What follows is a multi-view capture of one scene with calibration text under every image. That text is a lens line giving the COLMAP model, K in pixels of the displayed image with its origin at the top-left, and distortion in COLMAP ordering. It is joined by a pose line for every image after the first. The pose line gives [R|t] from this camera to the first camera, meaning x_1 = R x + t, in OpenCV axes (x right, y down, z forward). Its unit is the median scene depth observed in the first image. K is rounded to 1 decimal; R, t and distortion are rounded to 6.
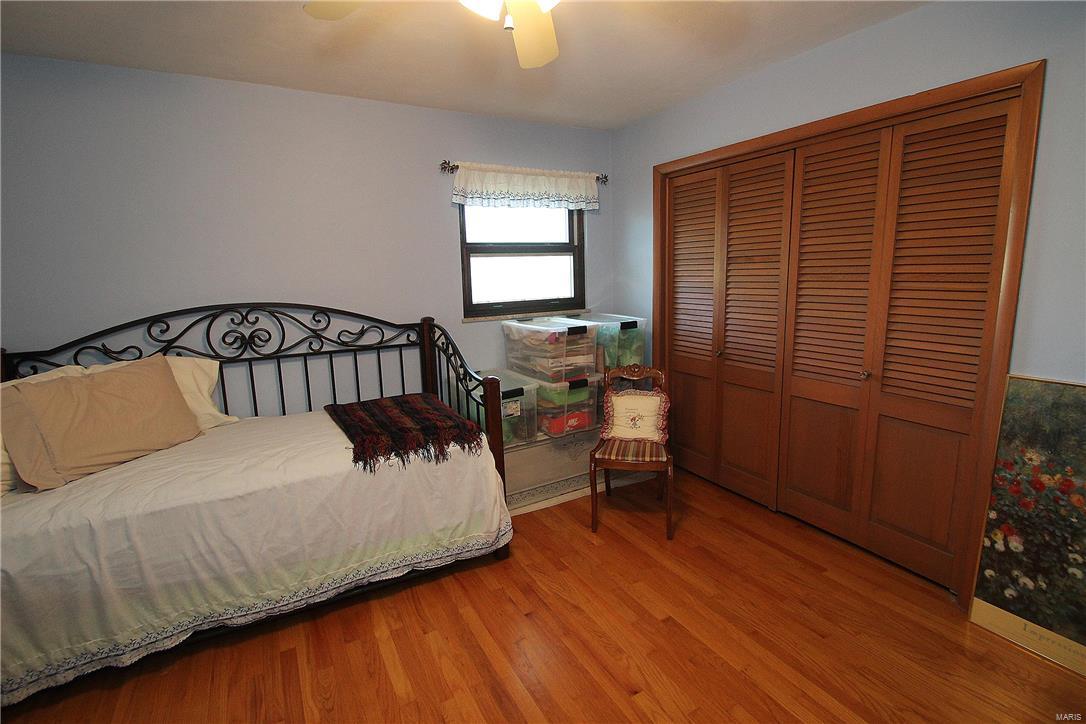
lens RADIAL K [[494.4, 0, 538.0], [0, 494.4, 357.4], [0, 0, 1]] dist [-0.011670, -0.003627]
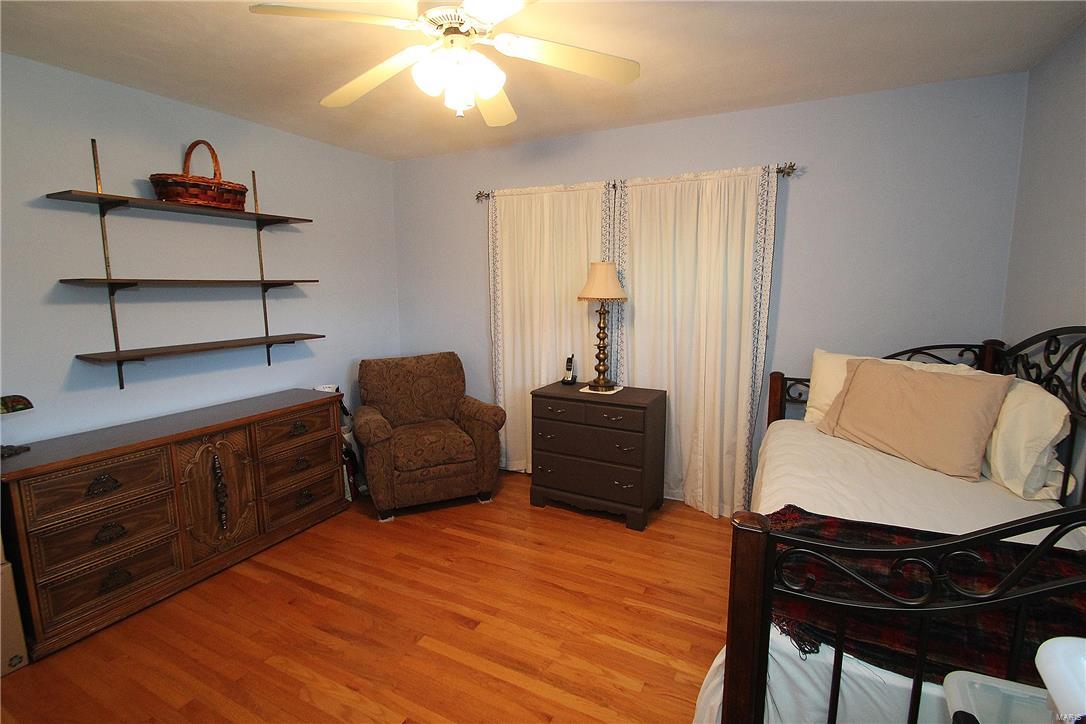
lens RADIAL K [[494.4, 0, 537.2], [0, 494.4, 357.5], [0, 0, 1]] dist [-0.011670, -0.003627]
pose [[-0.825116, 0.116684, -0.552783, 0.268109], [-0.068361, 0.950630, 0.302702, -0.197657], [0.560813, 0.287553, -0.776404, 1.052294]]
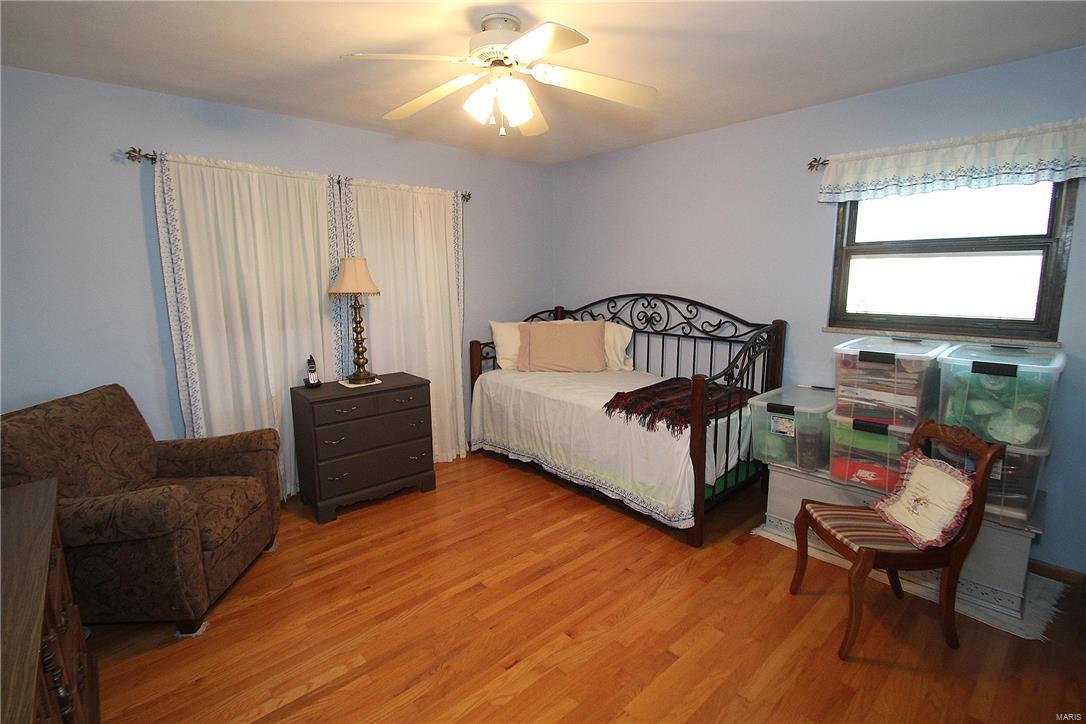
lens RADIAL K [[494.4, 0, 545.1], [0, 494.4, 359.2], [0, 0, 1]] dist [-0.011670, -0.003627]
pose [[0.234857, 0.188940, -0.953490, 0.747287], [-0.166511, 0.974248, 0.152040, -0.089375], [0.957662, 0.123059, 0.260270, 0.341921]]
